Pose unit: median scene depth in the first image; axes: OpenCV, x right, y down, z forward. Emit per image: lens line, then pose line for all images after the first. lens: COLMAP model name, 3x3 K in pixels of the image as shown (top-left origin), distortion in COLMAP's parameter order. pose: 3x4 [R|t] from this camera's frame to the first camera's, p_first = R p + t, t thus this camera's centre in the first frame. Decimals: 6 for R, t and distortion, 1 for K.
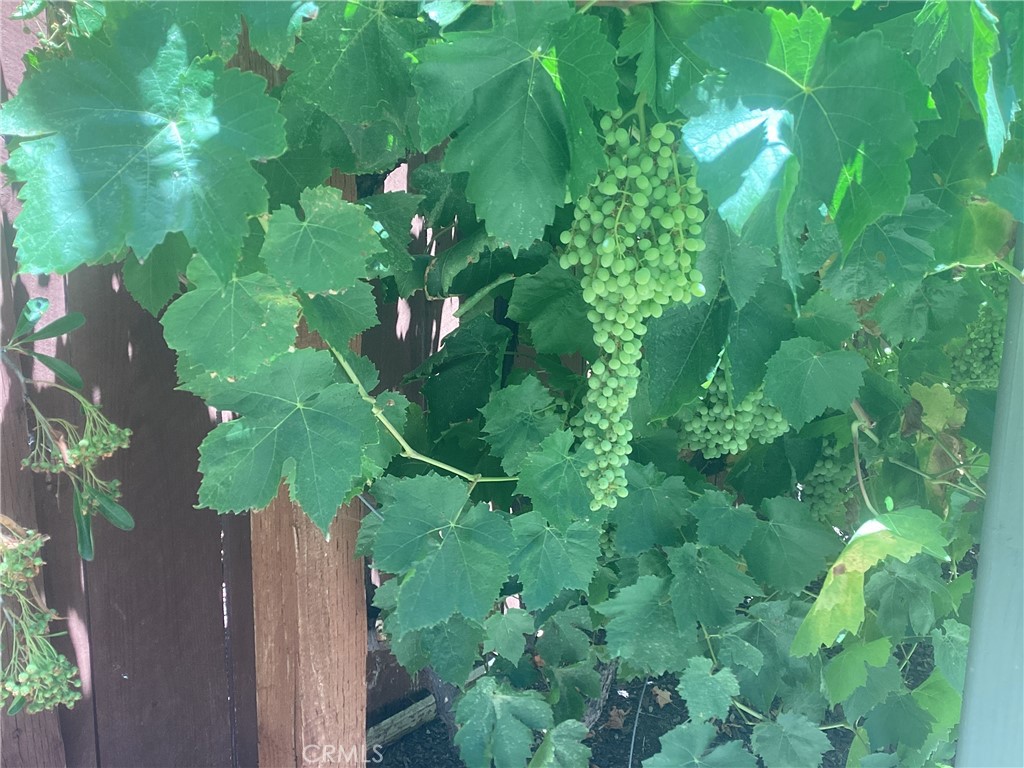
lens RADIAL K [[921.4, 0, 546.0], [0, 921.4, 381.6], [0, 0, 1]] dist [0.047470, 0.002441]
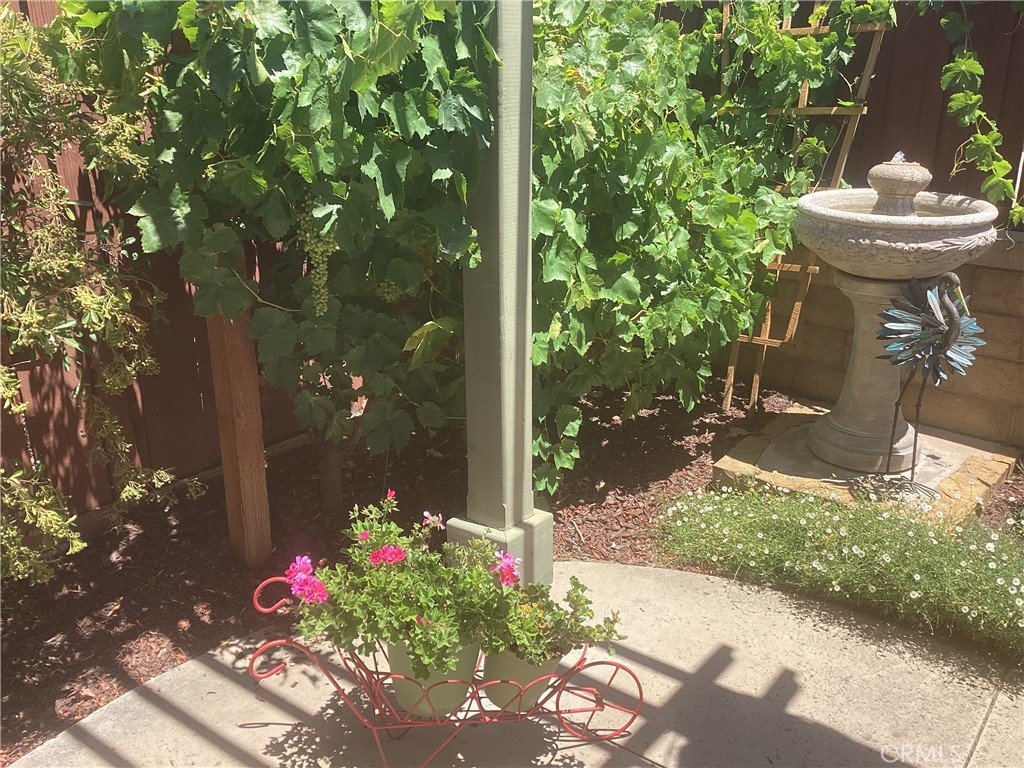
lens RADIAL K [[921.4, 0, 546.0], [0, 921.4, 381.6], [0, 0, 1]] dist [0.047470, 0.002441]
pose [[0.998928, -0.026509, 0.037944, 0.739957], [0.021415, 0.991429, 0.128878, -0.030737], [-0.041035, -0.127927, 0.990934, -2.299942]]
